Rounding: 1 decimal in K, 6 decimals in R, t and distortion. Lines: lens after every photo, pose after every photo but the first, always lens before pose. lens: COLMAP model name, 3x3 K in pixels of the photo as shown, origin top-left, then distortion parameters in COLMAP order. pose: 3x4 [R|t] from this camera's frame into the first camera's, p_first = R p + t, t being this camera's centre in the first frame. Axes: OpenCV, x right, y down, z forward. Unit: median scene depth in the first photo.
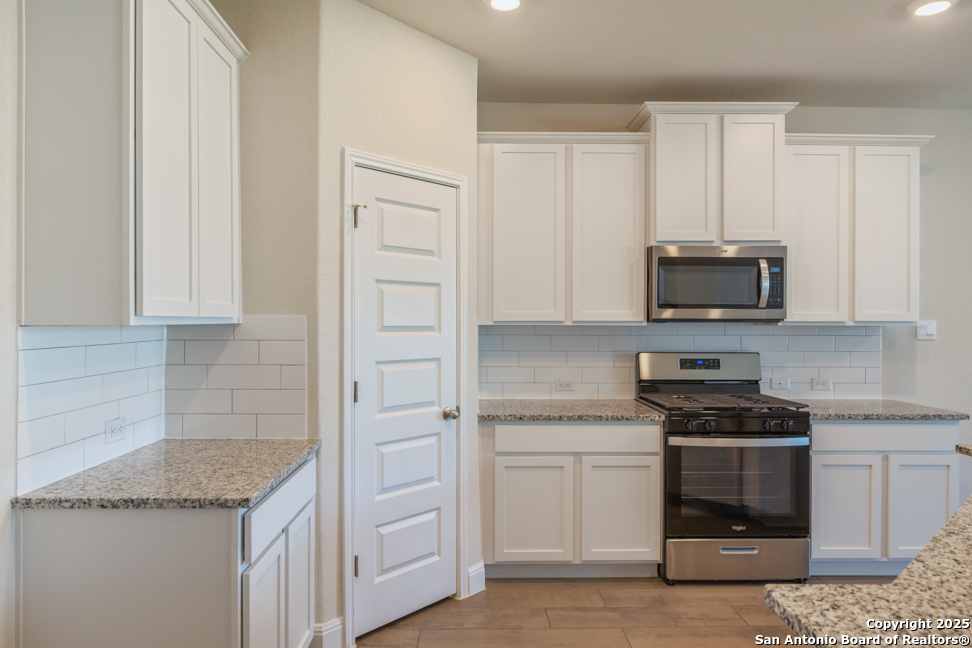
lens RADIAL K [[625.9, 0, 486.0], [0, 625.9, 324.0], [0, 0, 1]] dist [0.004048, -0.003561]
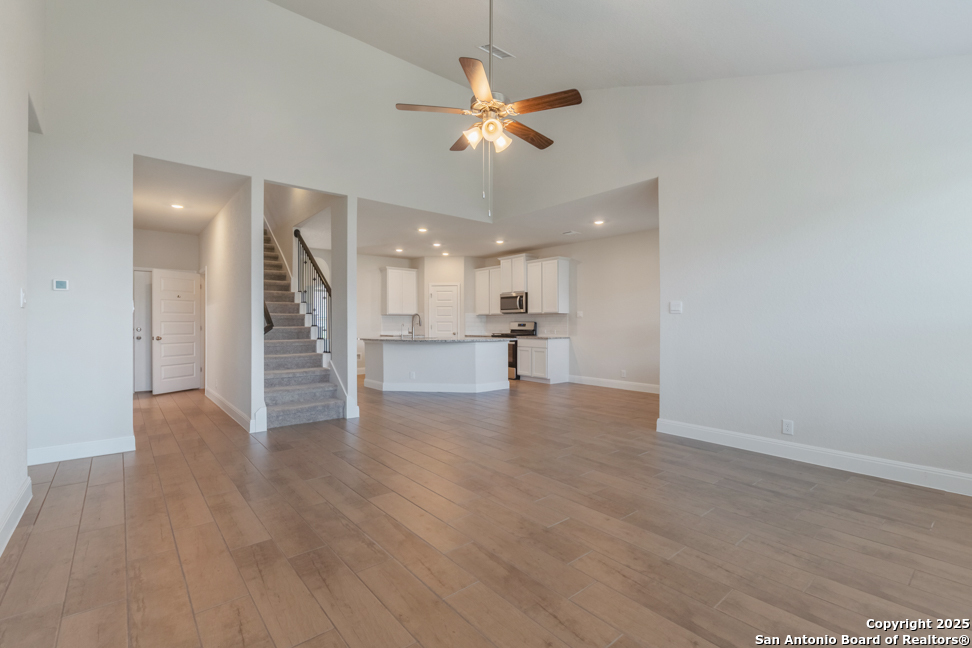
lens RADIAL K [[436.6, 0, 484.1], [0, 436.6, 324.9], [0, 0, 1]] dist [0.012078, -0.008222]
pose [[0.617730, 0.000998, -0.786390, 2.368408], [-0.000418, 0.999999, 0.000940, 0.066079], [0.786390, -0.000252, 0.617730, -0.779585]]
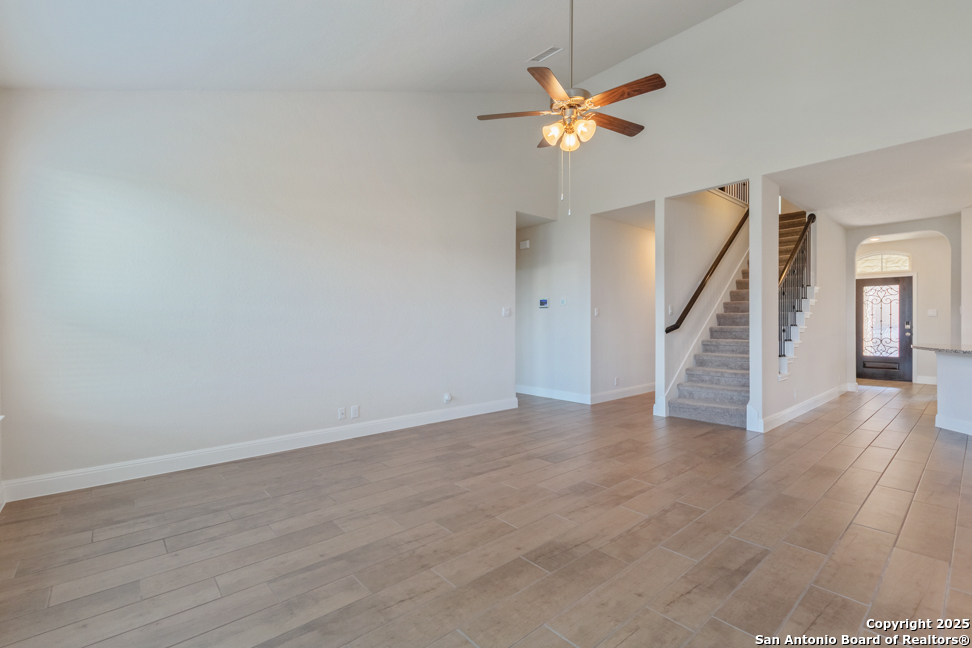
lens RADIAL K [[433.9, 0, 481.9], [0, 433.9, 327.4], [0, 0, 1]] dist [-0.001482, -0.000482]
pose [[-0.775026, 0.006500, -0.631895, 2.359799], [-0.000139, 0.999945, 0.010456, 0.062762], [0.631929, 0.008191, -0.774983, 0.309409]]
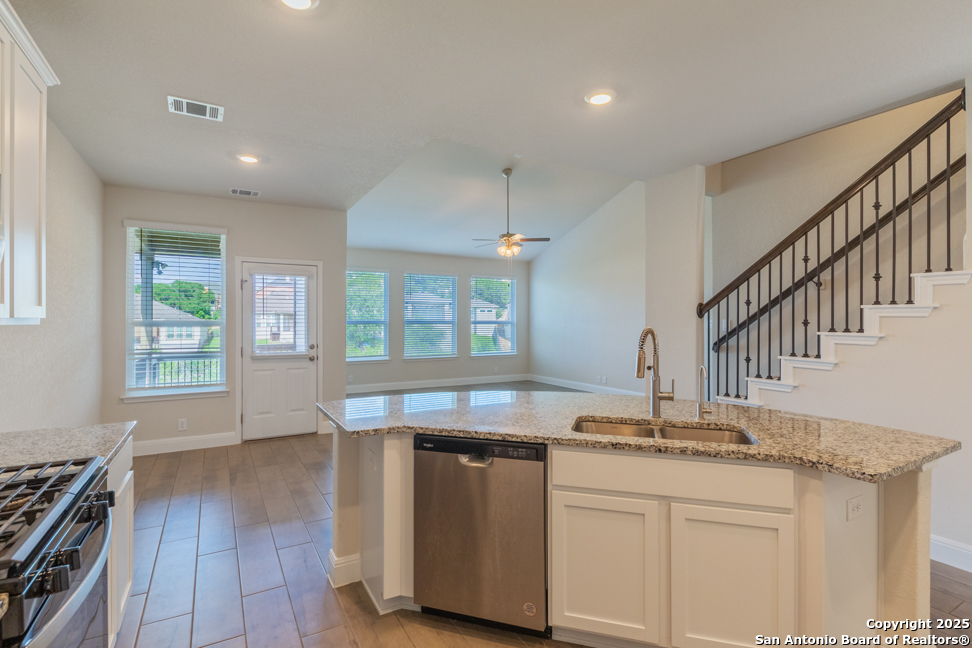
lens RADIAL K [[462.4, 0, 486.0], [0, 462.4, 324.0], [0, 0, 1]] dist [0.000195, -0.000015]
pose [[-0.481183, -0.009452, 0.876569, -0.045320], [0.000708, 0.999937, 0.011171, -0.003146], [-0.876620, 0.005996, -0.481146, 0.830631]]
